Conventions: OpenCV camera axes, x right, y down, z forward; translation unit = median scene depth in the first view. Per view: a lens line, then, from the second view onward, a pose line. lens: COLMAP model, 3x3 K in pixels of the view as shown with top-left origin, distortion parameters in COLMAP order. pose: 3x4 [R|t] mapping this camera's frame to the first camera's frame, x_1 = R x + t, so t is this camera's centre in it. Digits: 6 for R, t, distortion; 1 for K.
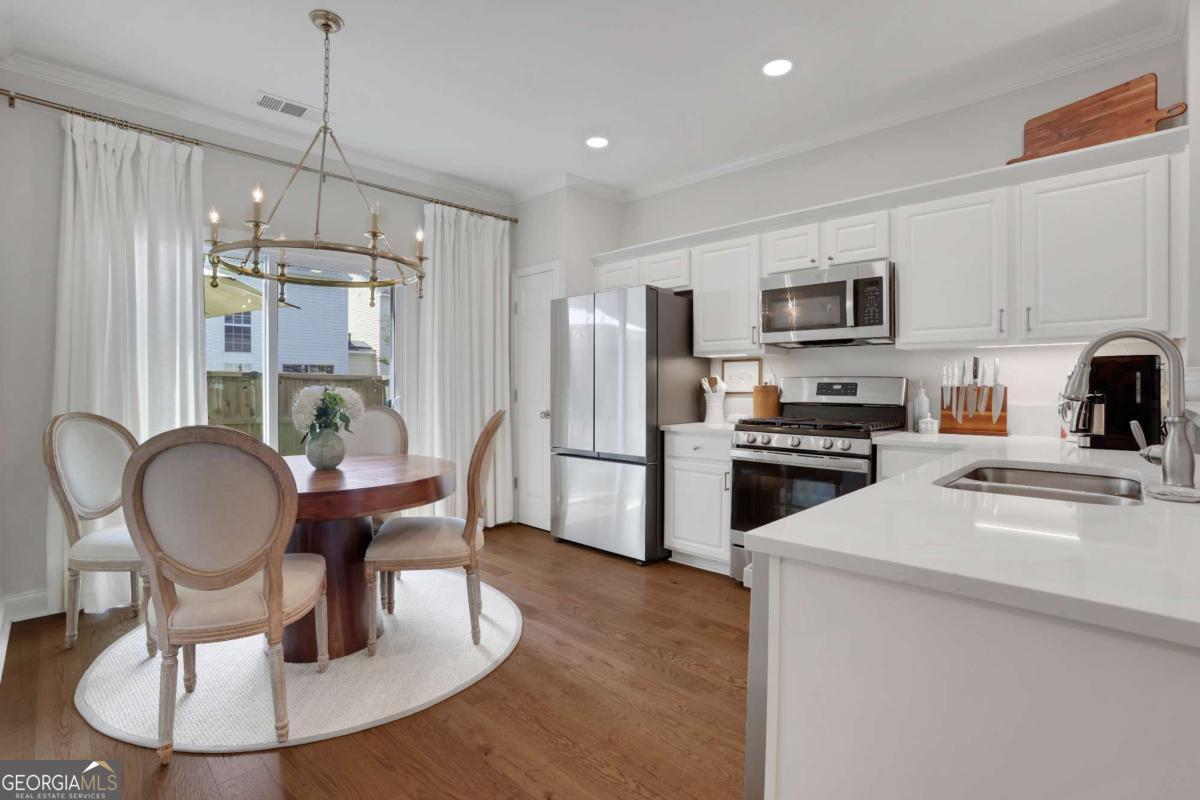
lens RADIAL K [[582.9, 0, 607.6], [0, 582.9, 384.2], [0, 0, 1]] dist [-0.047192, 0.025787]
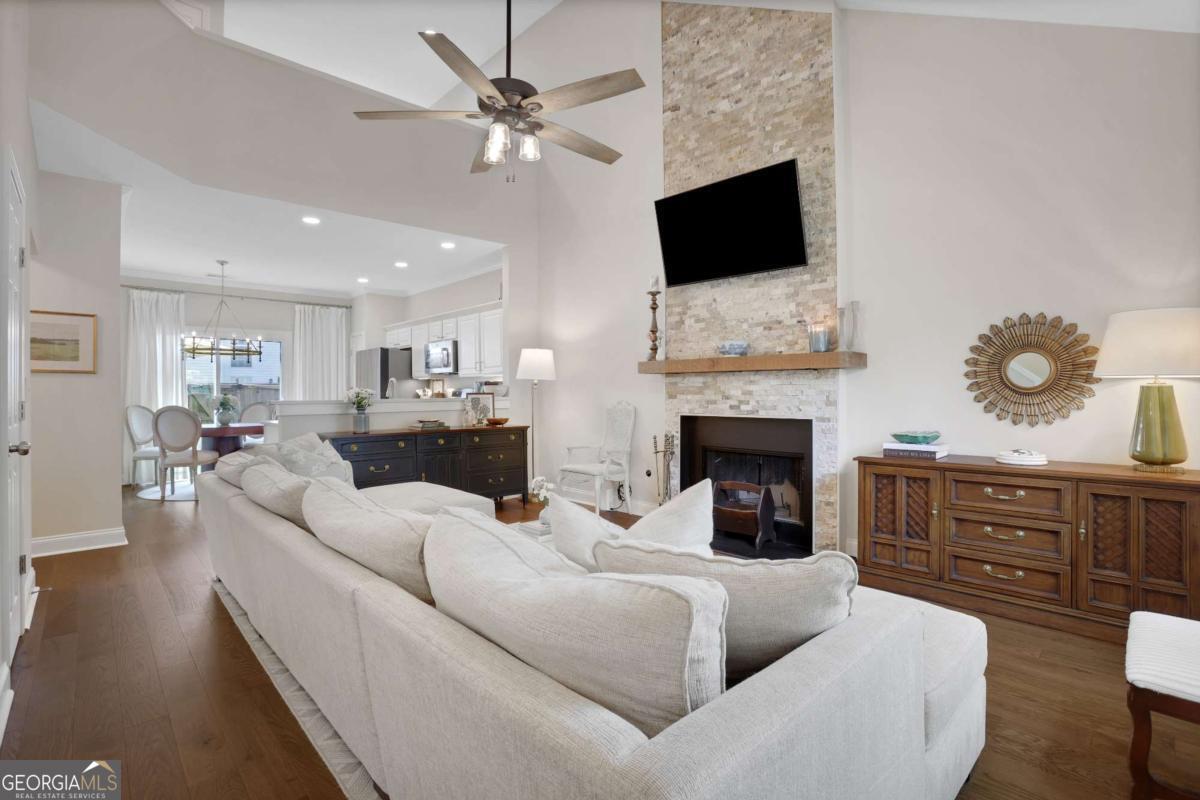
lens RADIAL K [[582.9, 0, 613.2], [0, 582.9, 384.0], [0, 0, 1]] dist [-0.047192, 0.025787]
pose [[0.999486, -0.003920, -0.031822, 1.171612], [0.003843, 0.999990, -0.002493, -0.028584], [0.031831, 0.002369, 0.999490, -1.347011]]
